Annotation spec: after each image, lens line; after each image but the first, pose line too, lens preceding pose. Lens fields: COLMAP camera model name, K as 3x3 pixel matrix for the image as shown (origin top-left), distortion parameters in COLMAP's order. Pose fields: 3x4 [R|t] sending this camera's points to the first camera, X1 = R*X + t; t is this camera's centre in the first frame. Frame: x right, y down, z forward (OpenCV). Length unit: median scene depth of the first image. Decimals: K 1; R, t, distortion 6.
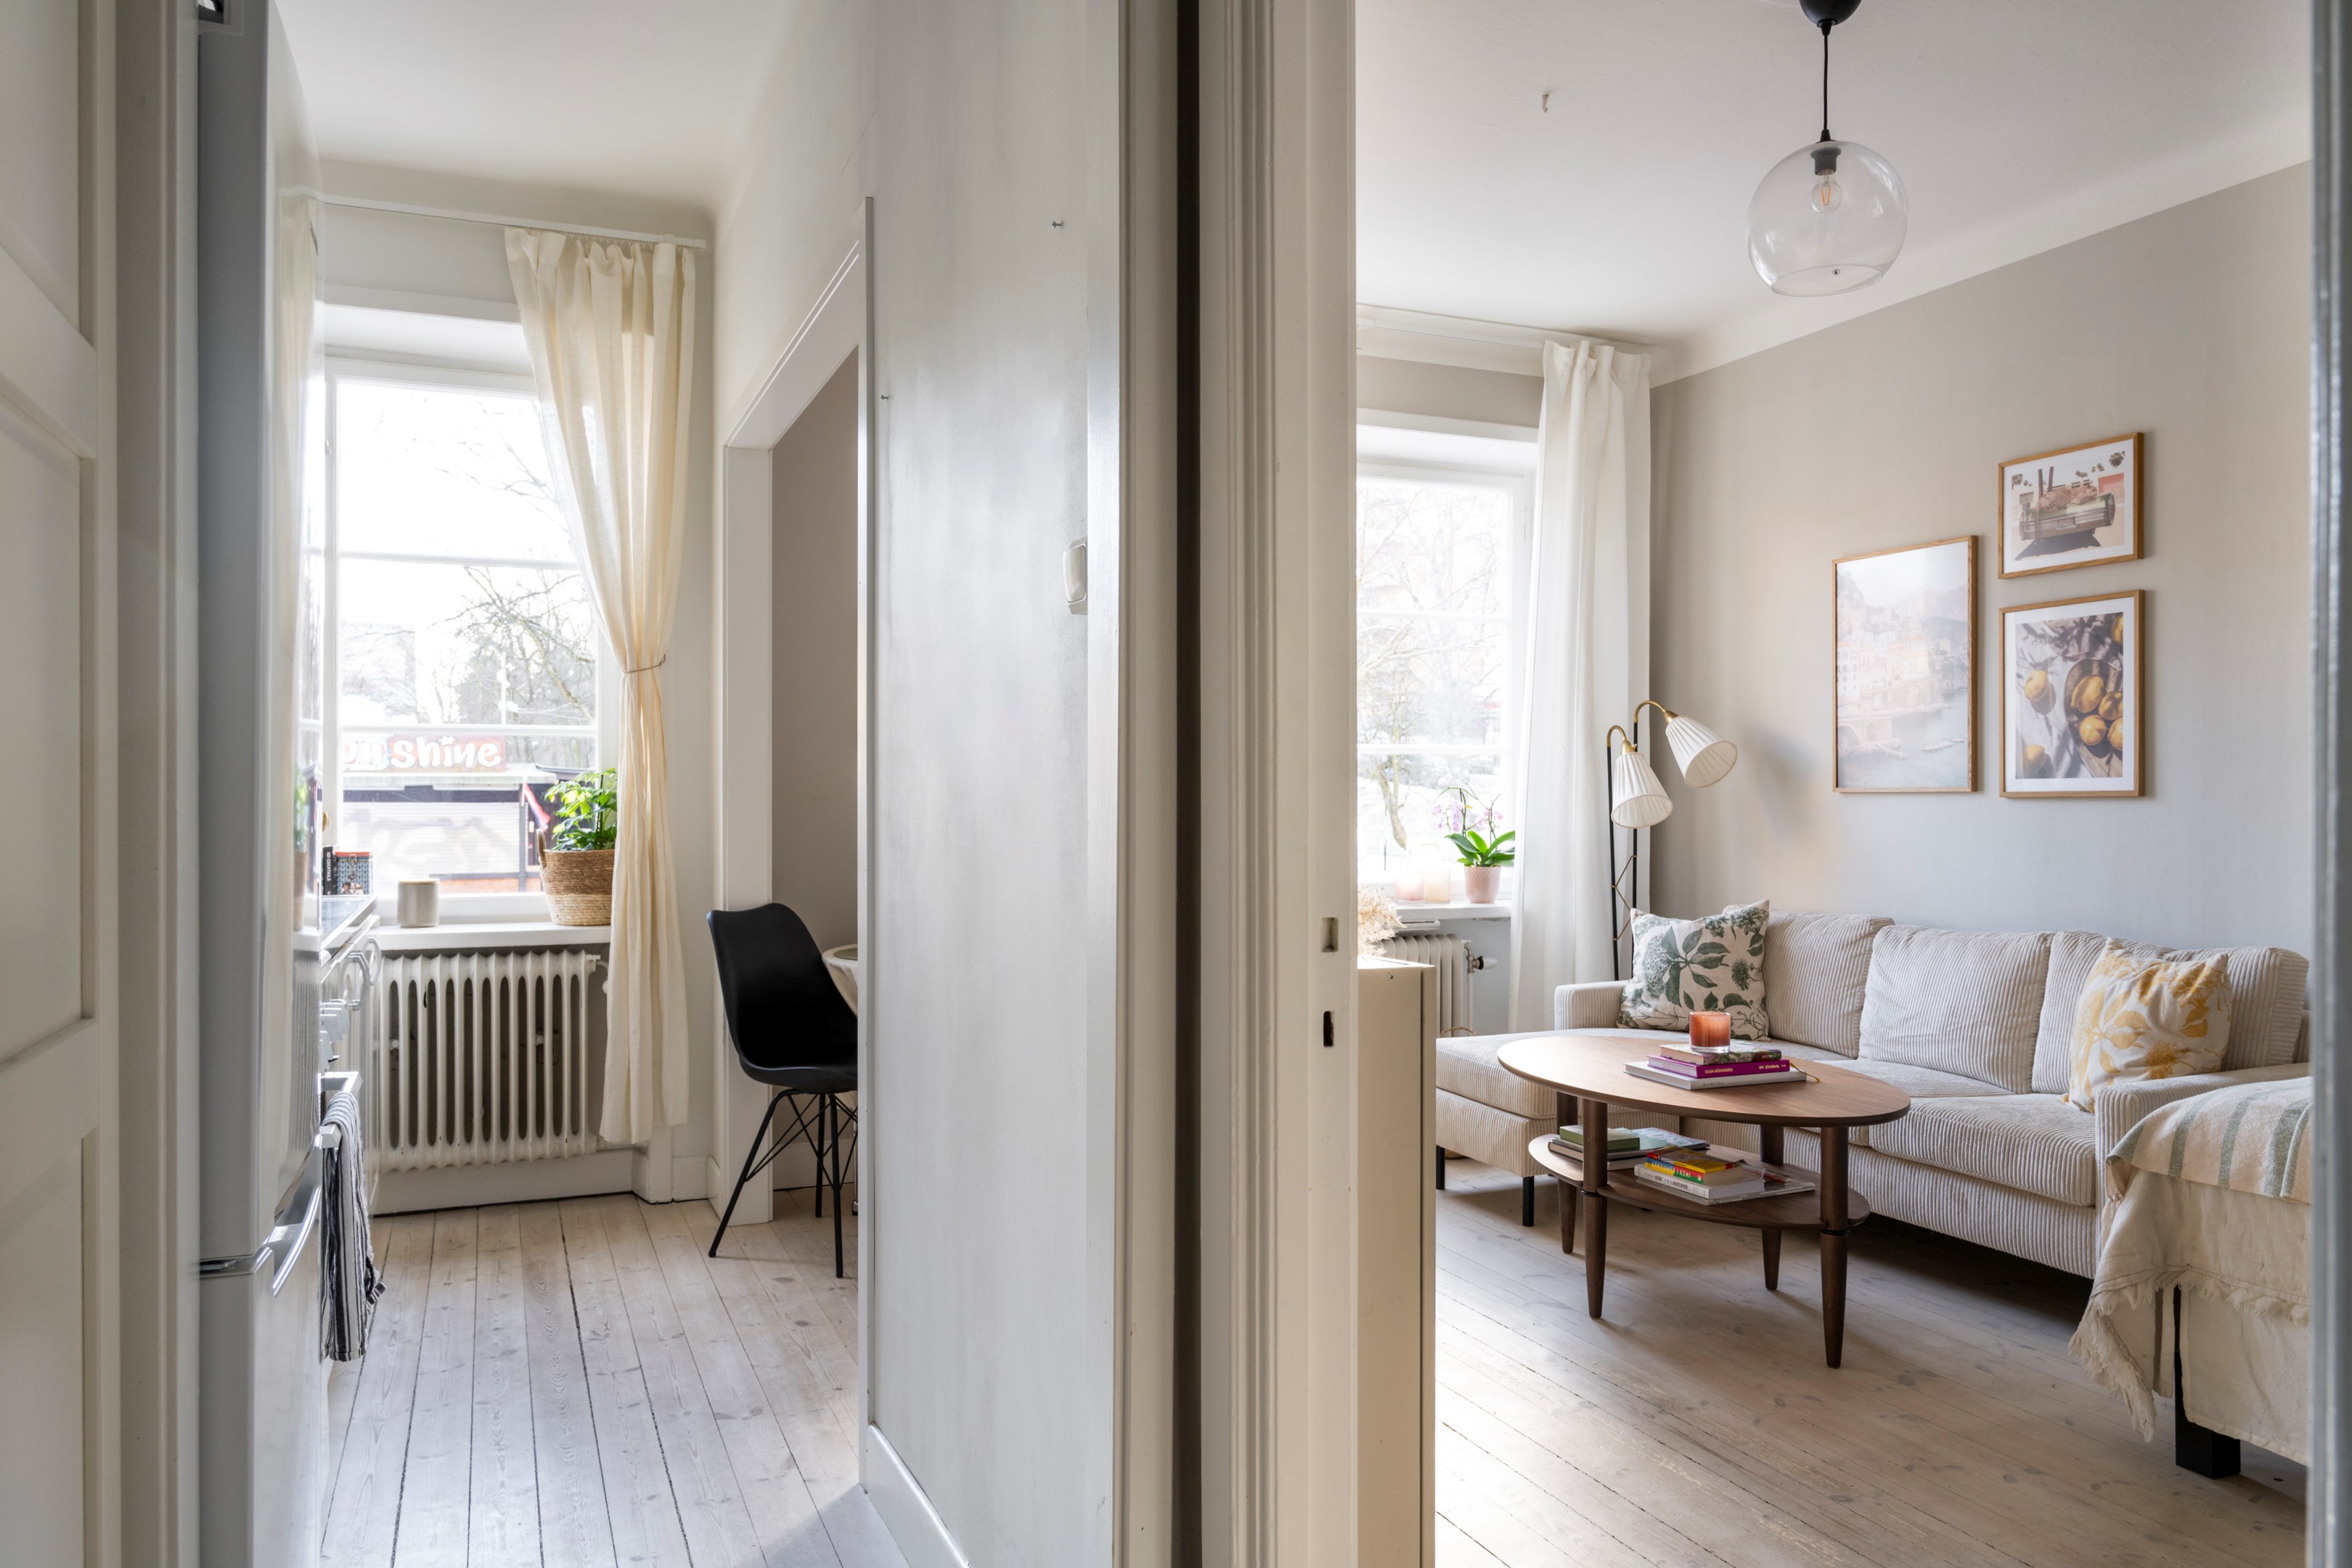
lens RADIAL K [[1657.3, 0, 1219.1], [0, 1657.3, 805.1], [0, 0, 1]] dist [0.000972, -0.000677]
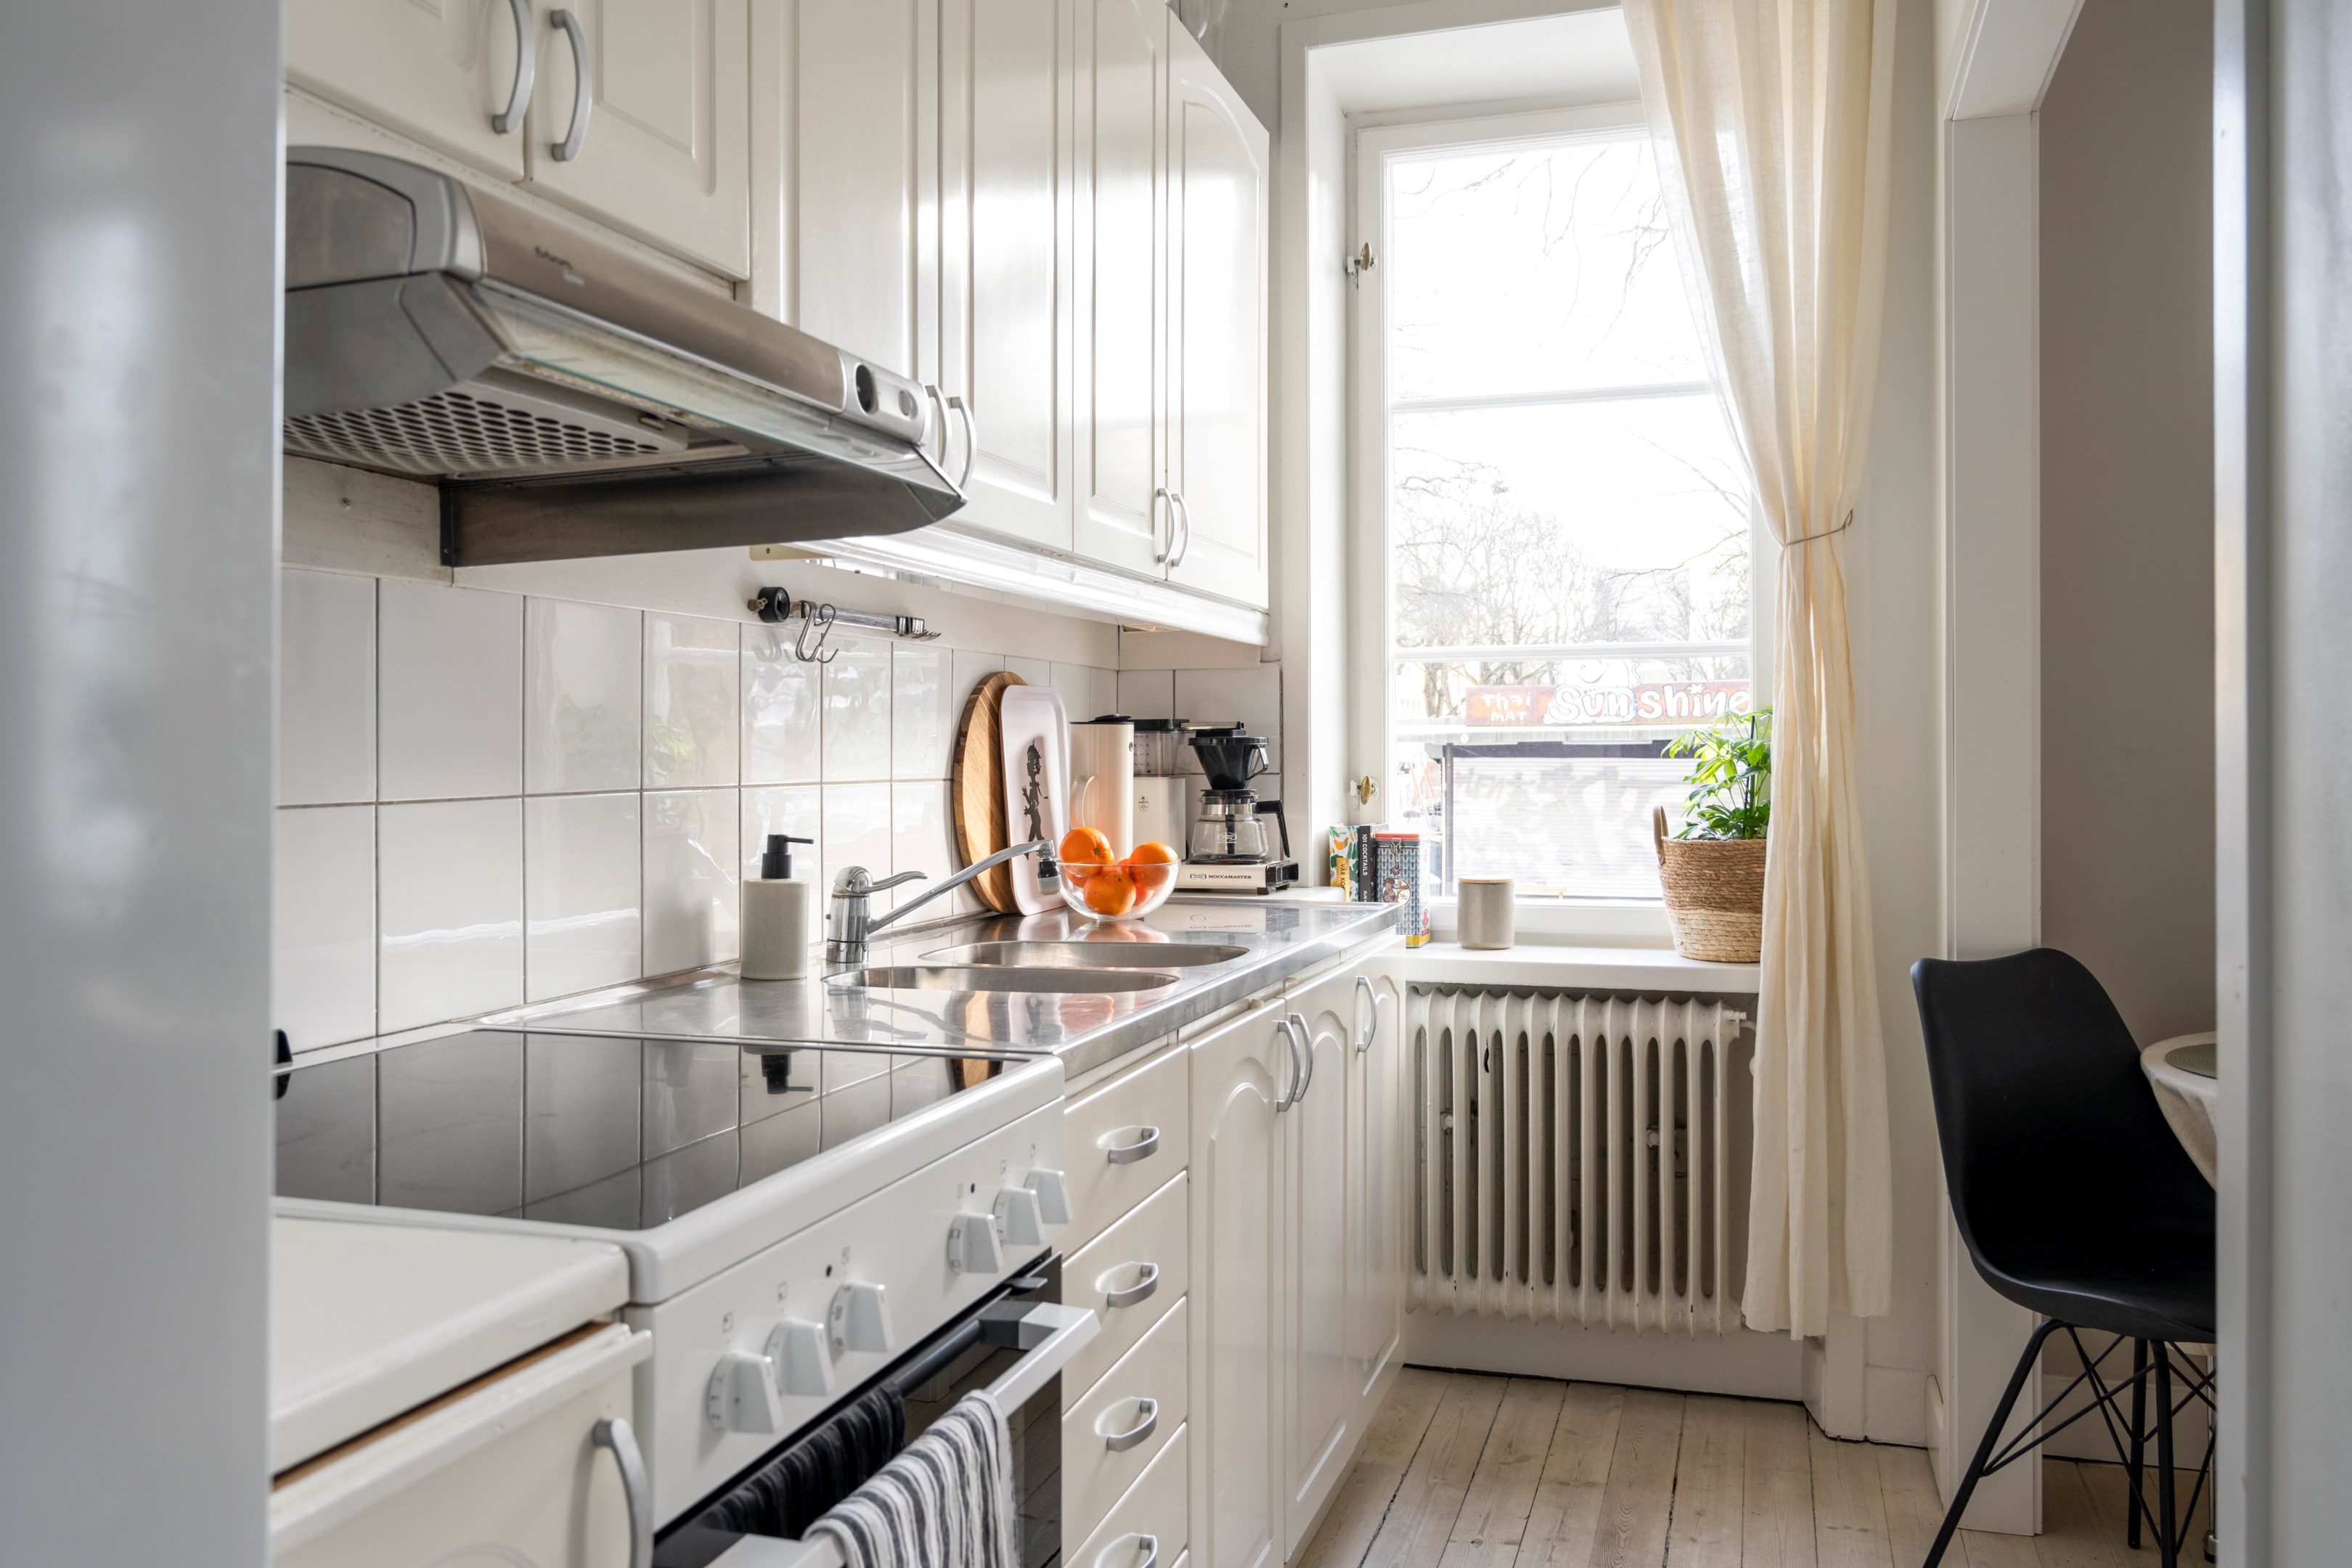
lens RADIAL K [[1783.7, 0, 1222.4], [0, 1783.7, 750.3], [0, 0, 1]] dist [-0.001887, 0.001175]
pose [[0.749030, -0.003466, -0.662527, -0.084096], [0.000025, 0.999986, -0.005203, -0.002551], [0.662537, 0.003880, 0.749020, 0.388385]]
